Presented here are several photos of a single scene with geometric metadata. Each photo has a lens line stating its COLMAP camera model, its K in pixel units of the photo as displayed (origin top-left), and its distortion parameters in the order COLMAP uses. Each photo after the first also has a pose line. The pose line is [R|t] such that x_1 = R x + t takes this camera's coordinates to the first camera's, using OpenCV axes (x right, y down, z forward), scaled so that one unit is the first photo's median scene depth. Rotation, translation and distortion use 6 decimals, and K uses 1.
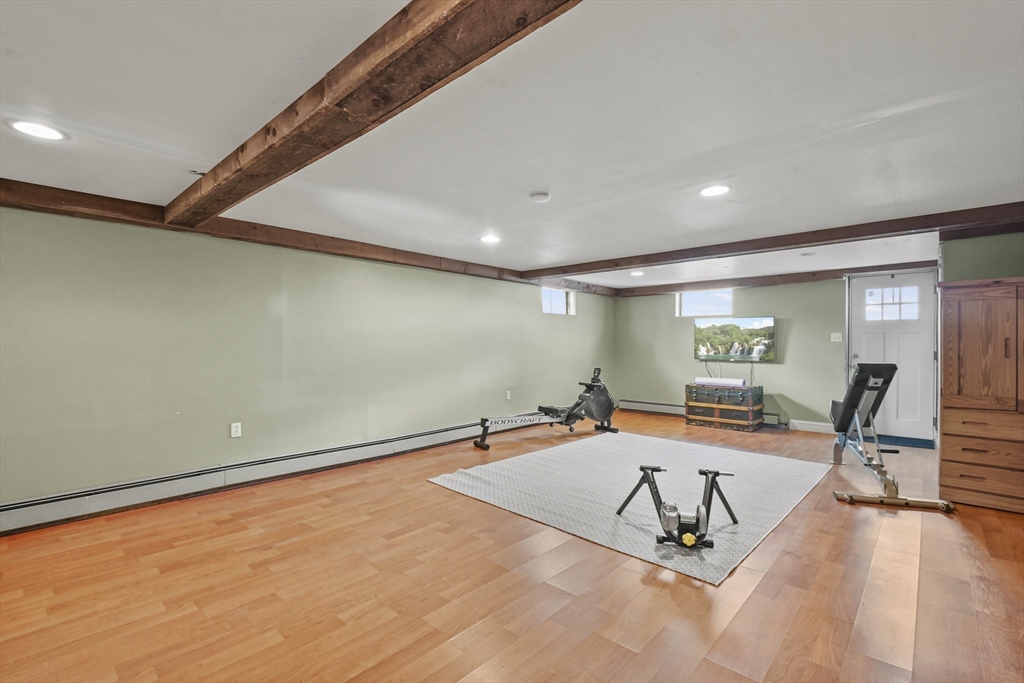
lens RADIAL K [[454.4, 0, 507.0], [0, 454.4, 348.2], [0, 0, 1]] dist [0.054118, -0.033402]
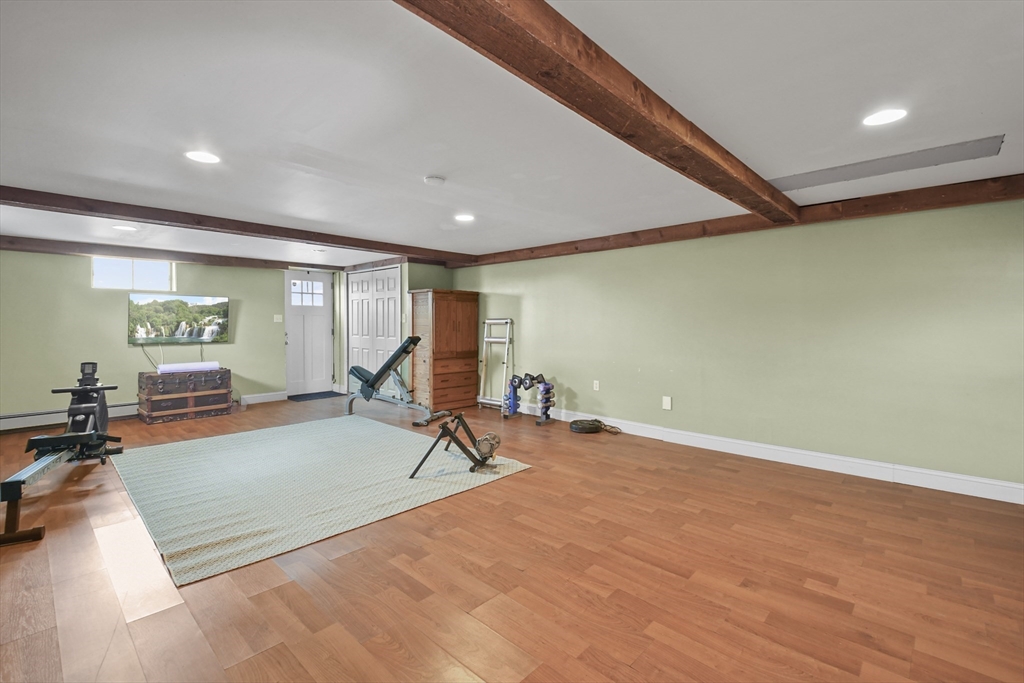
lens RADIAL K [[454.4, 0, 507.0], [0, 454.4, 348.2], [0, 0, 1]] dist [0.054118, -0.033402]
pose [[0.009699, -0.055115, 0.998433, -0.425560], [0.011637, 0.998418, 0.055001, -0.005060], [-0.999885, 0.011085, 0.010325, 0.382563]]
